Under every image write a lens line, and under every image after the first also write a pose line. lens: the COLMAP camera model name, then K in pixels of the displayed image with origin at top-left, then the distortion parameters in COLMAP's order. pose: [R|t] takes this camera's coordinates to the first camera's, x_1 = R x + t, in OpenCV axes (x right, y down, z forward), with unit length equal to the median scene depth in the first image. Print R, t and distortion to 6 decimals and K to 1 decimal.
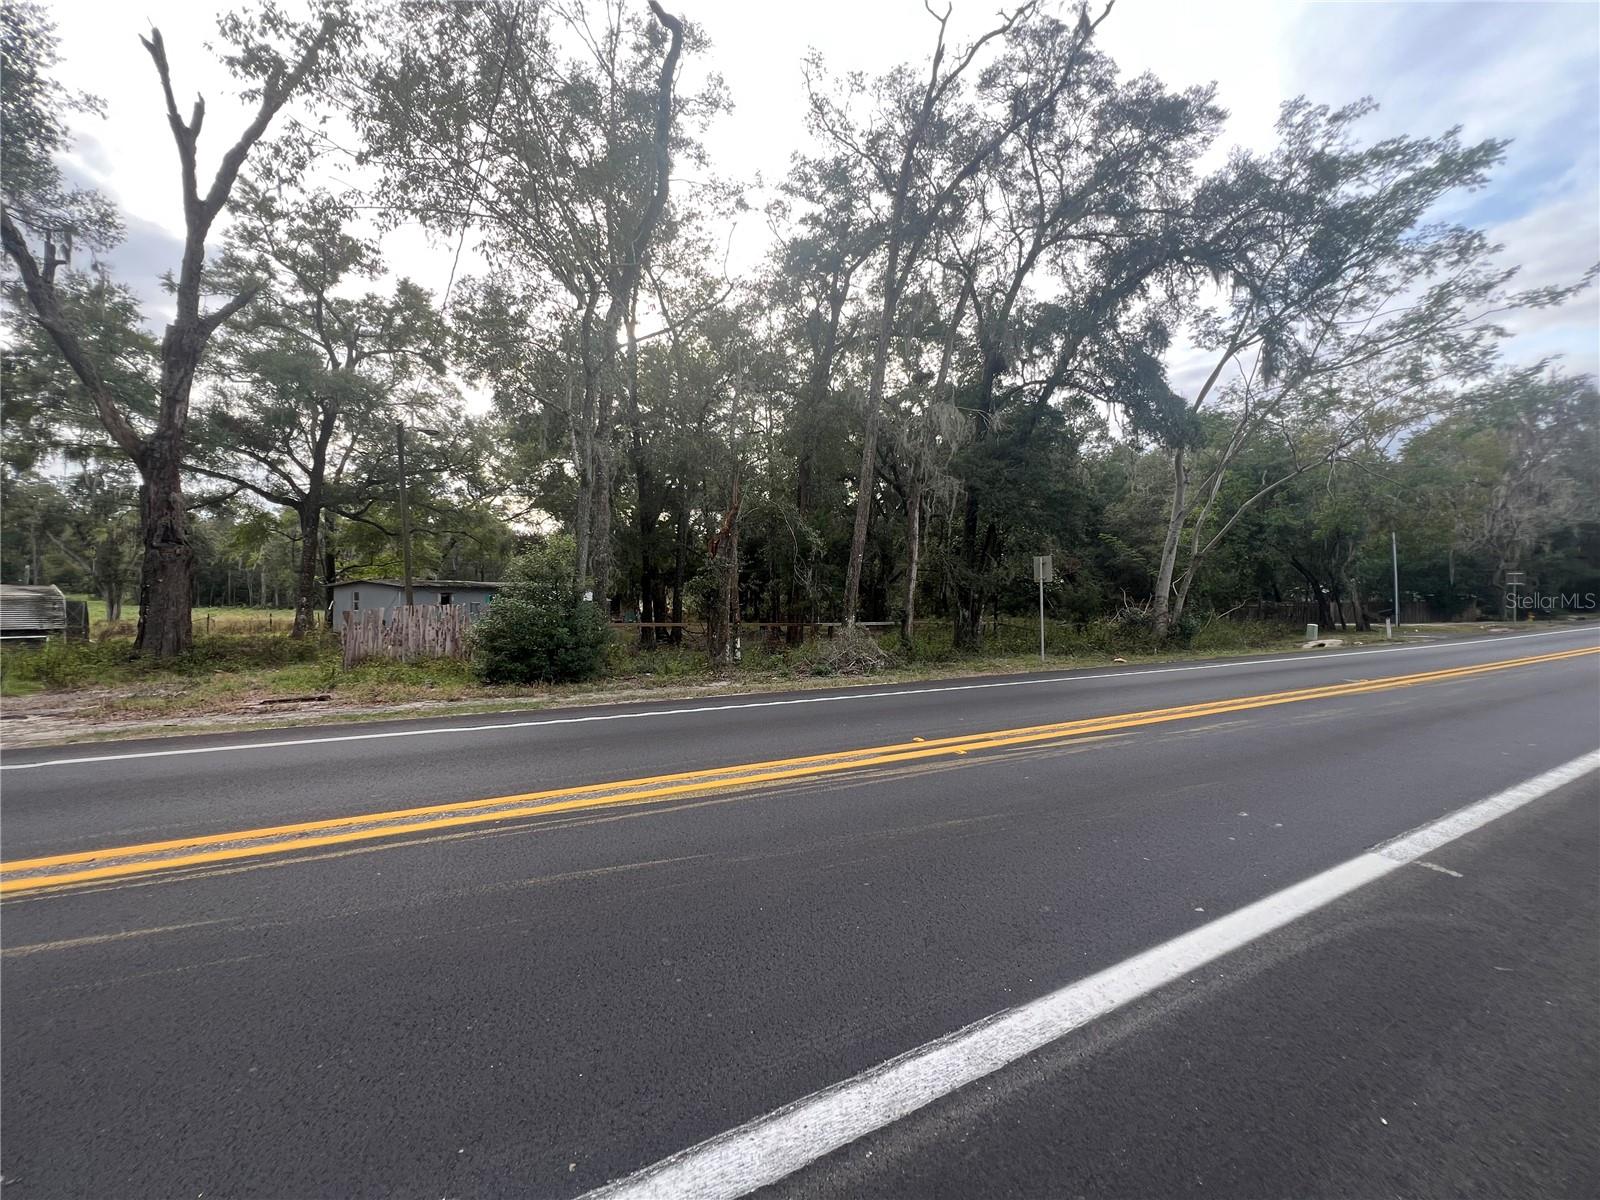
lens RADIAL K [[648.1, 0, 806.2], [0, 648.1, 589.7], [0, 0, 1]] dist [-0.000412, -0.000110]
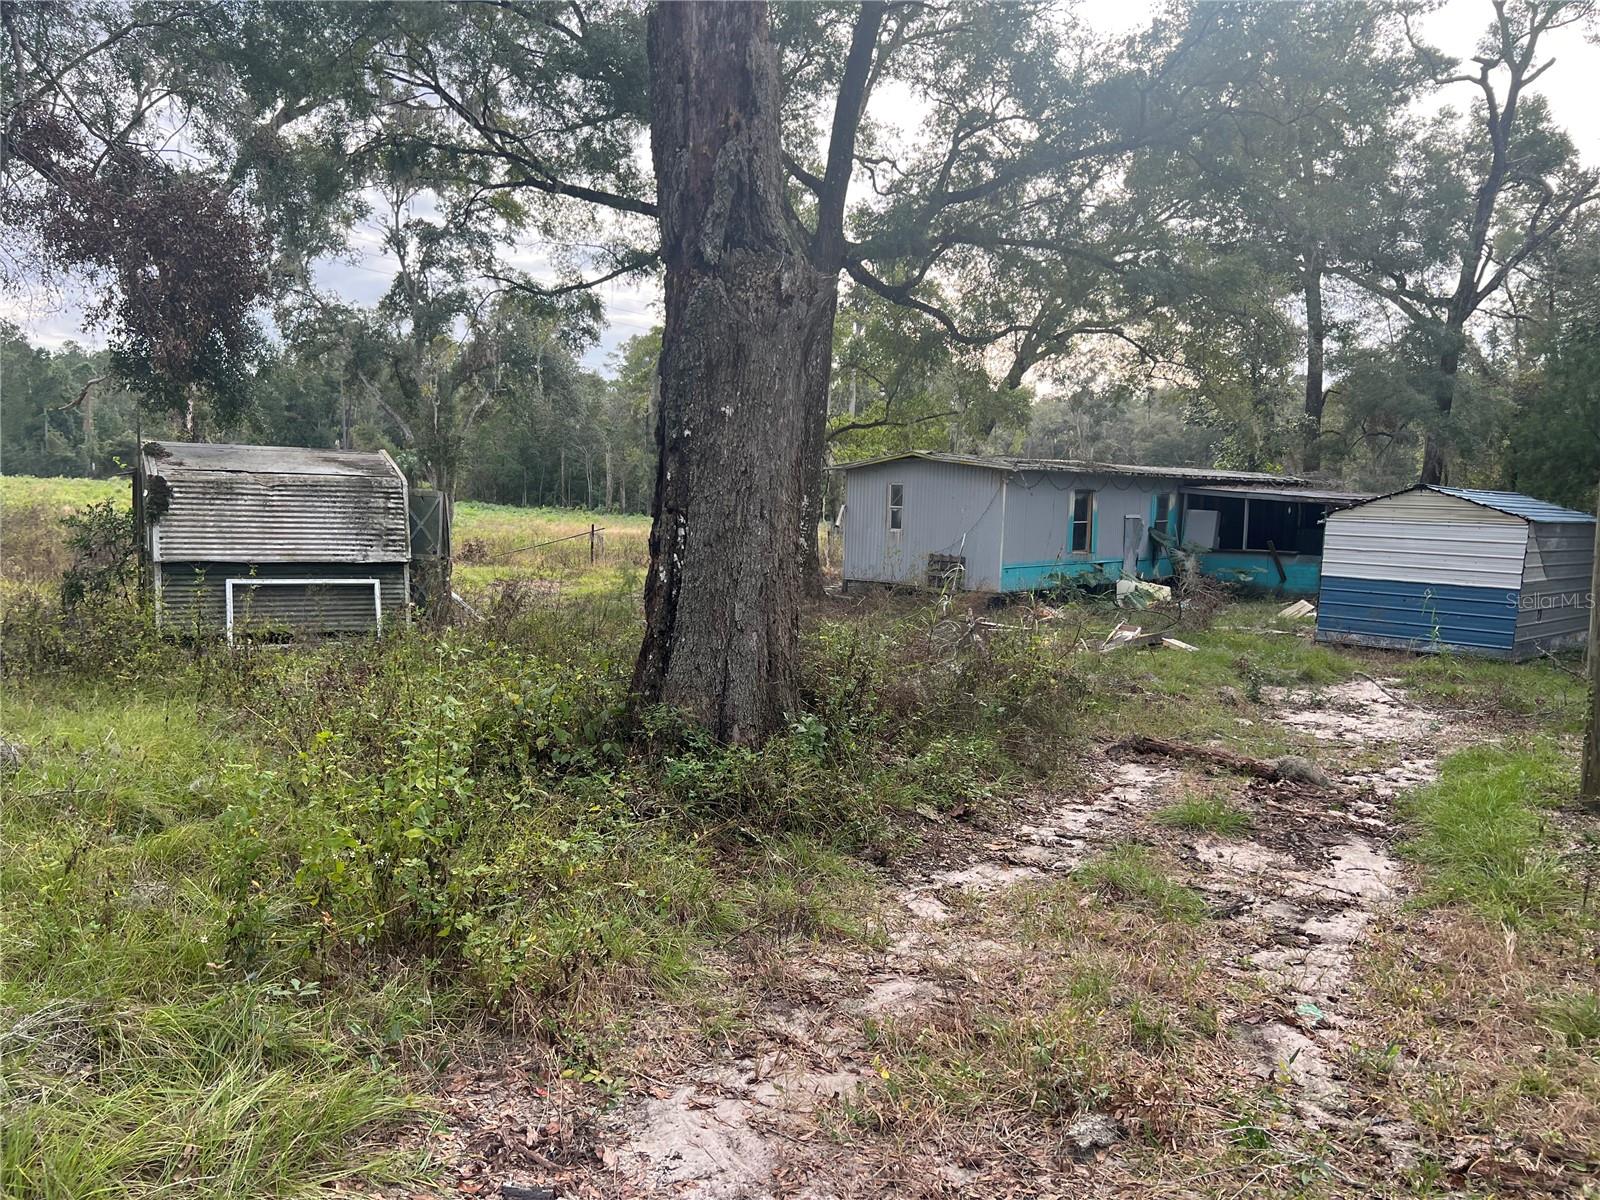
lens RADIAL K [[1217.2, 0, 815.1], [0, 1217.2, 601.4], [0, 0, 1]] dist [0.057108, -0.068044]
pose [[0.873693, 0.062726, -0.482416, -0.366493], [-0.019988, 0.995444, 0.093232, 0.006439], [0.486066, -0.071814, 0.870966, 0.304299]]
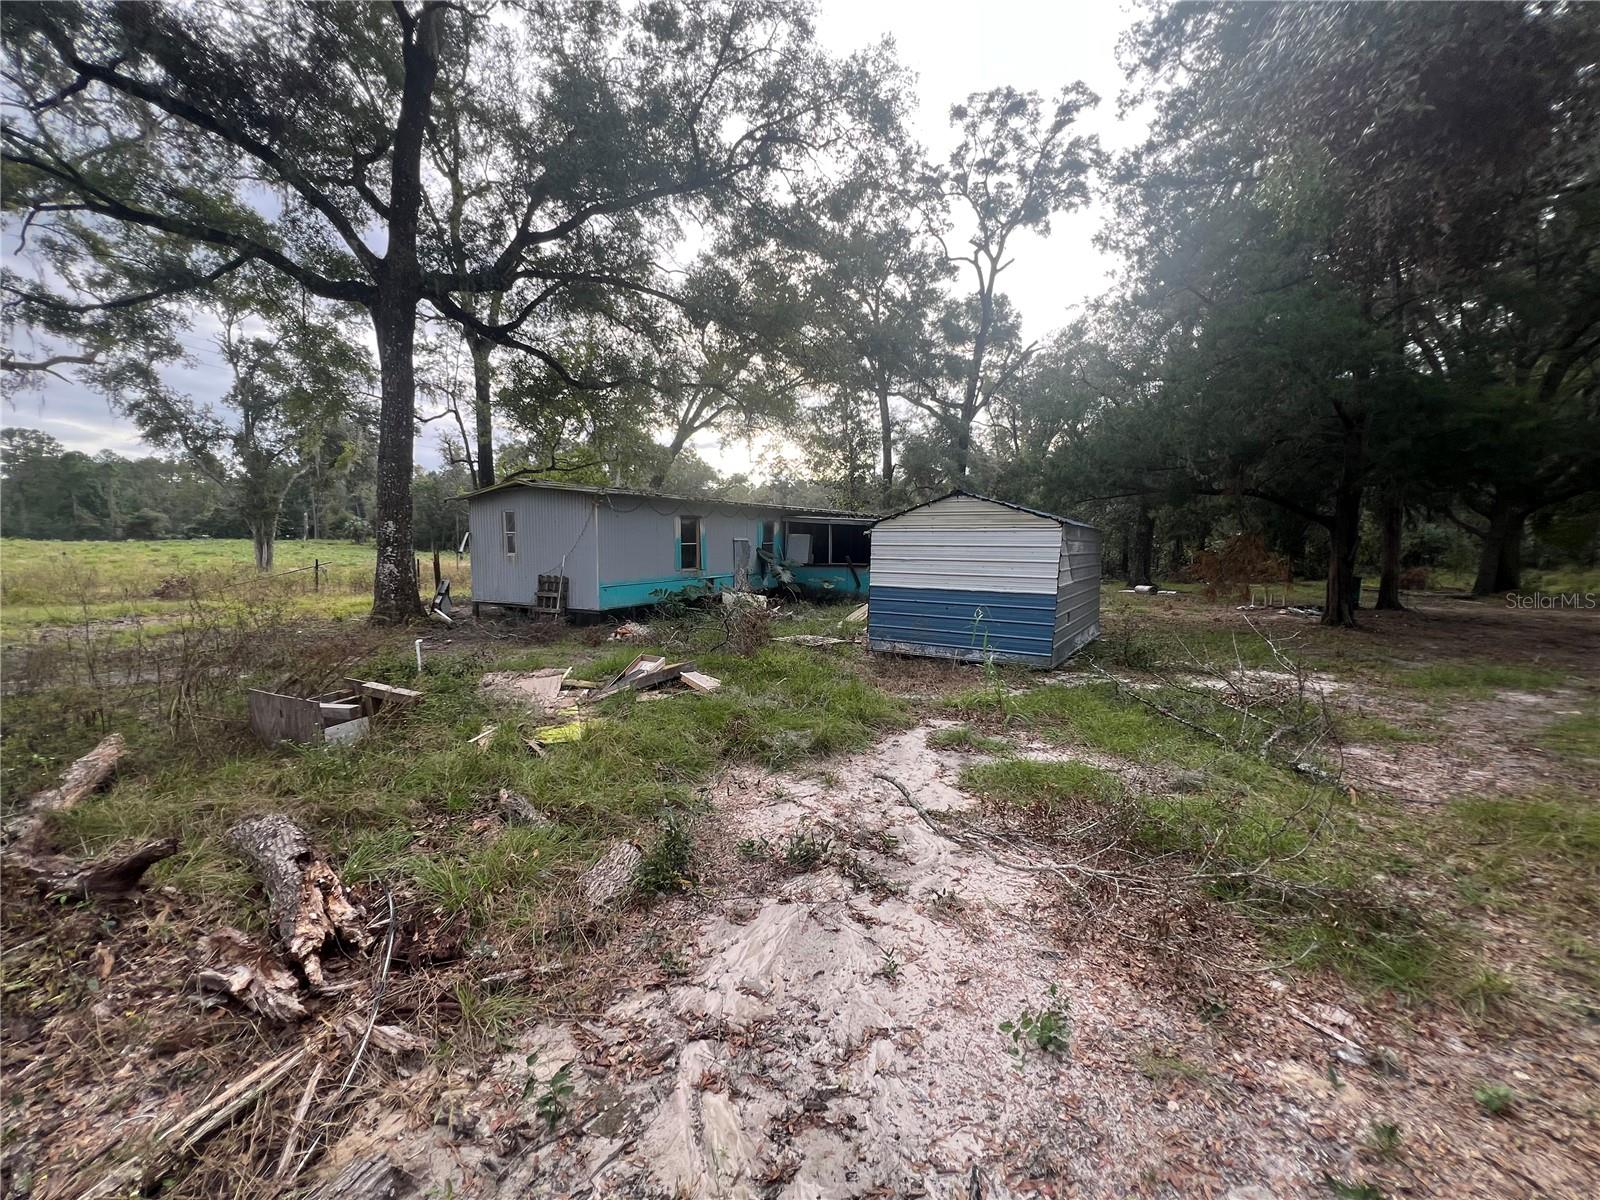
lens RADIAL K [[648.7, 0, 798.8], [0, 648.7, 592.1], [0, 0, 1]] dist [0.001833, 0.000083]
pose [[0.962057, 0.020864, -0.272051, -0.387252], [0.002167, 0.996456, 0.084083, 0.020981], [0.272842, -0.081482, 0.958602, 0.630207]]
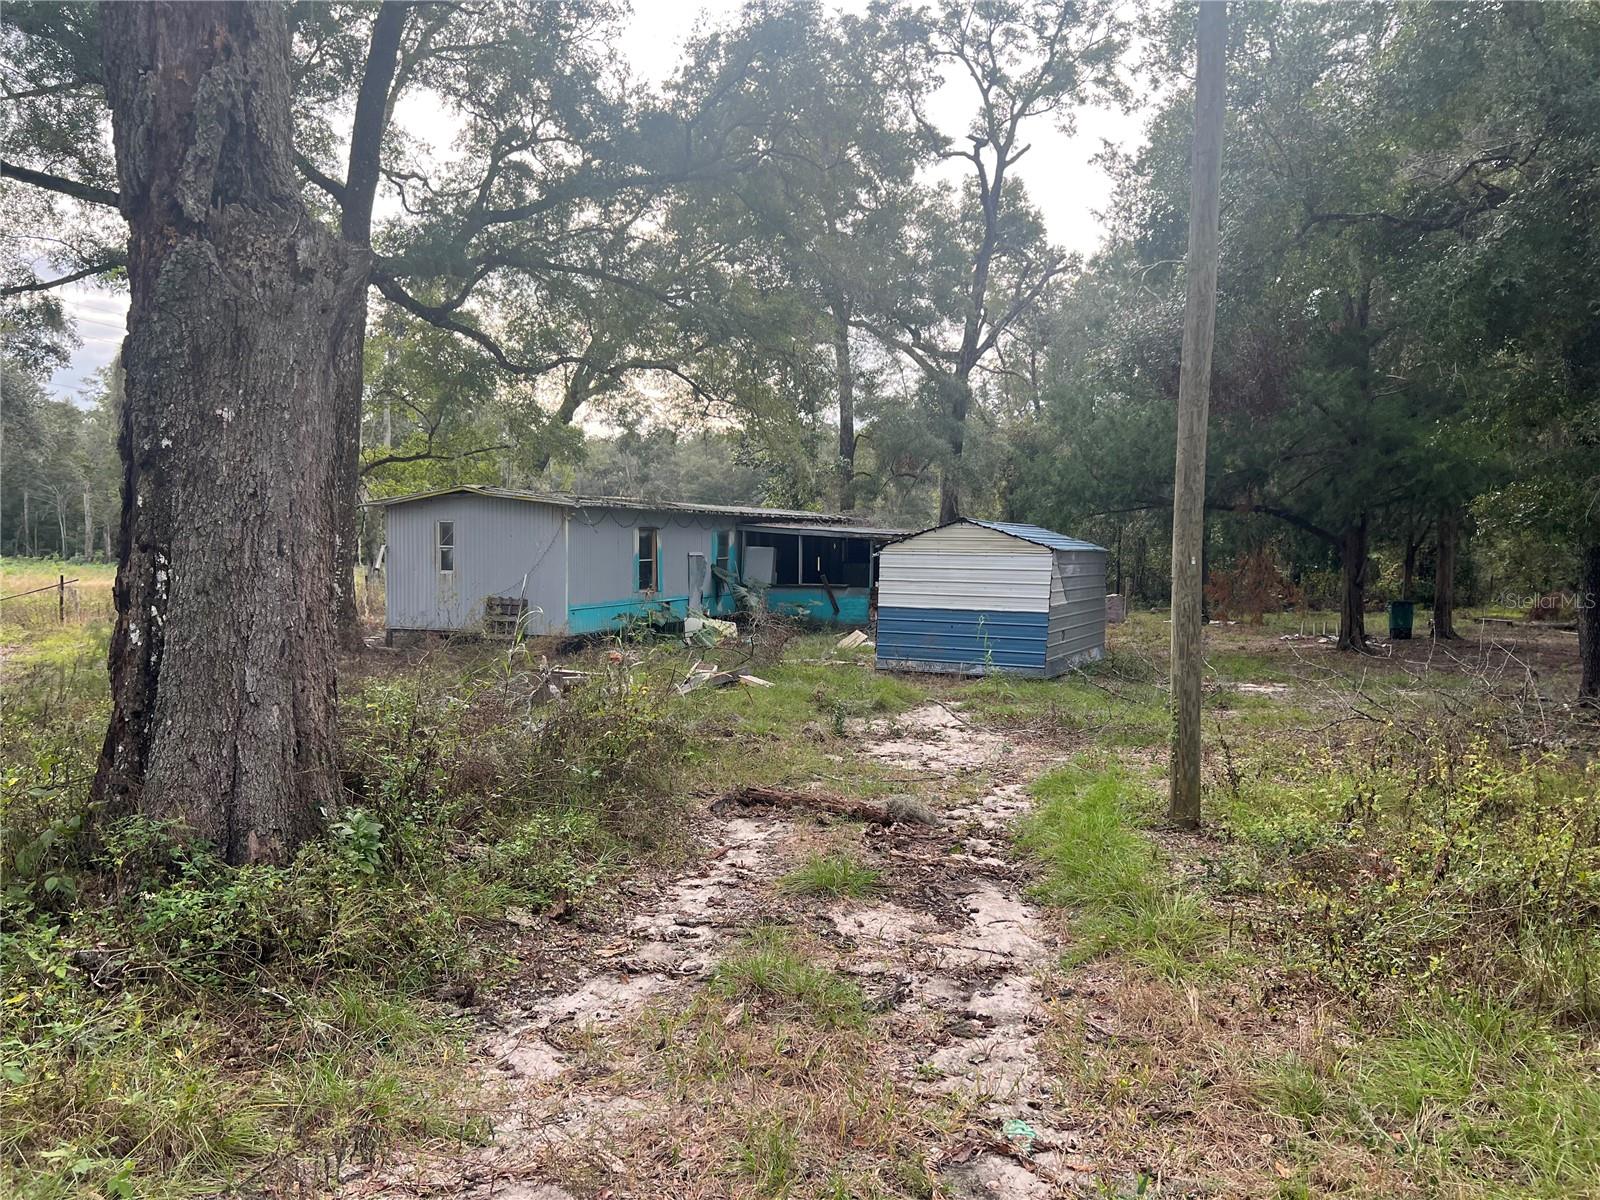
lens RADIAL K [[1217.2, 0, 815.1], [0, 1217.2, 601.4], [0, 0, 1]] dist [0.057108, -0.068044]
pose [[0.989720, 0.013822, -0.142349, -0.384869], [-0.005983, 0.998449, 0.055350, 0.008680], [0.142893, -0.053929, 0.988268, 0.335235]]
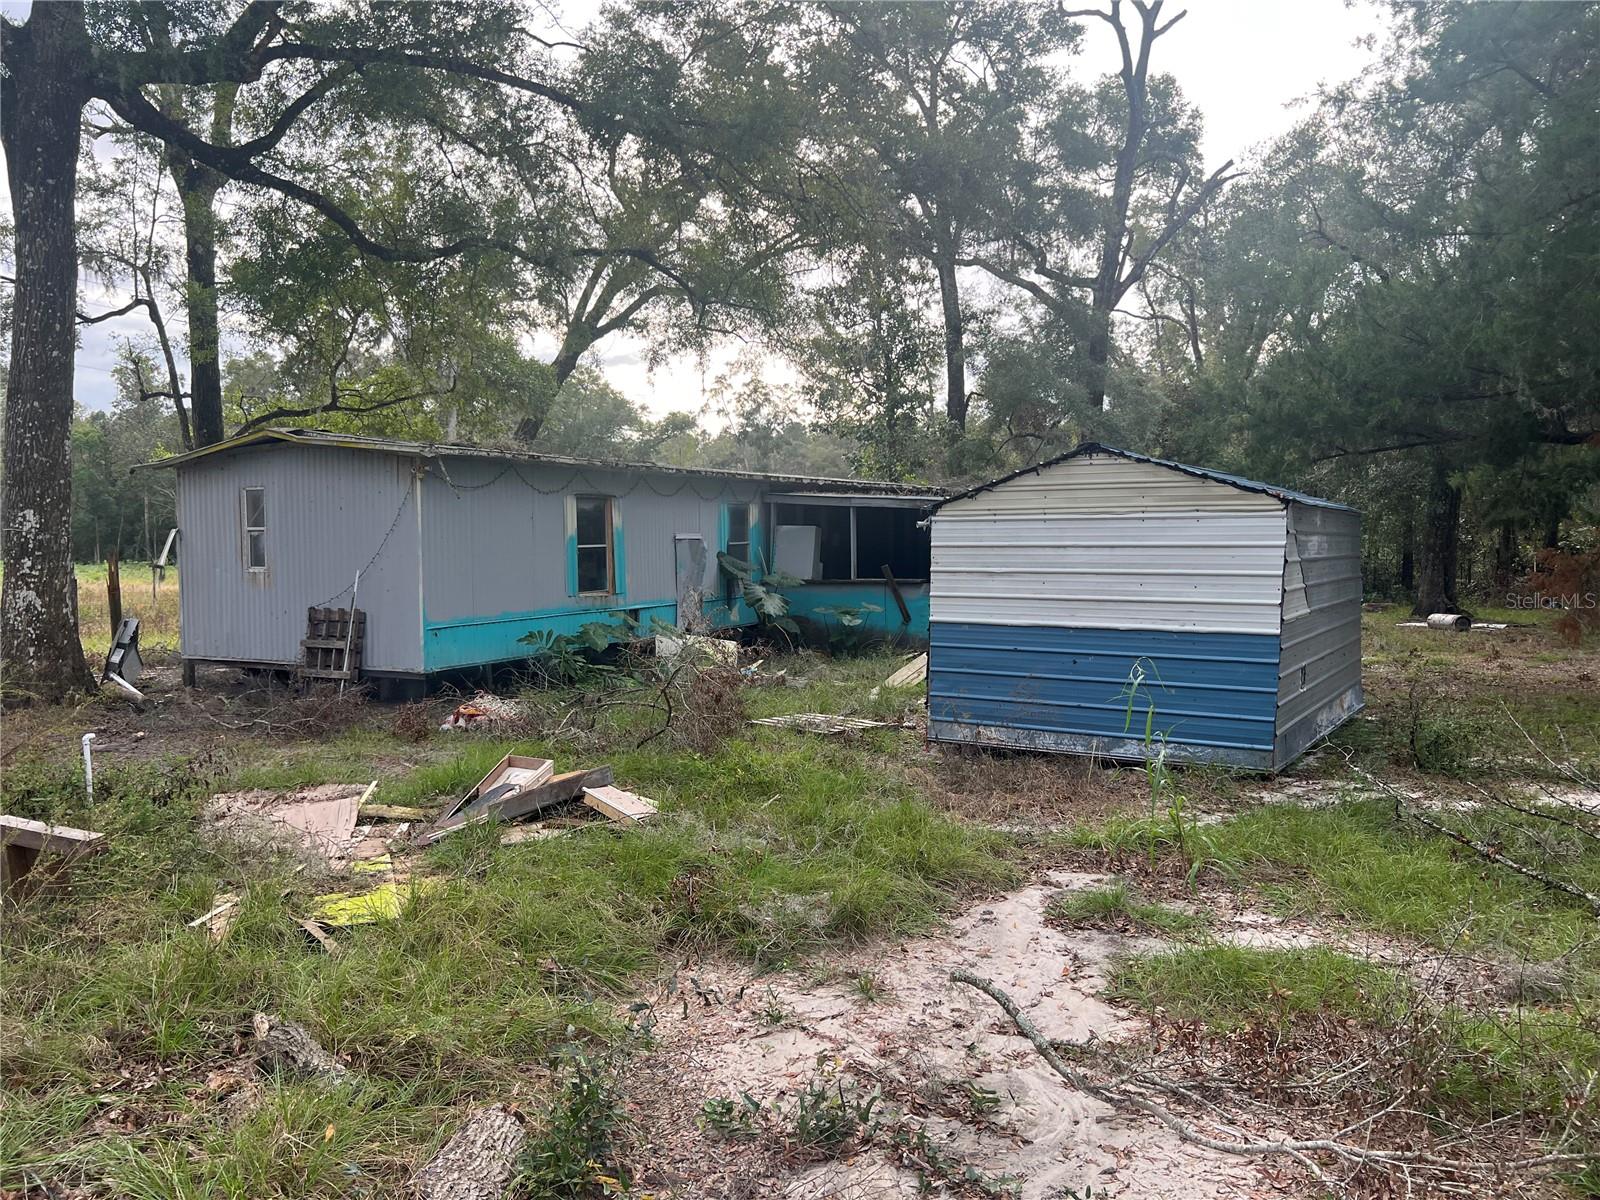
lens RADIAL K [[1217.1, 0, 797.7], [0, 1217.1, 583.3], [0, 0, 1]] dist [0.053887, -0.059084]
pose [[0.963240, -0.000778, -0.268640, -0.387619], [0.013208, 0.998924, 0.044465, 0.019911], [0.268317, -0.046379, 0.962214, 0.626117]]
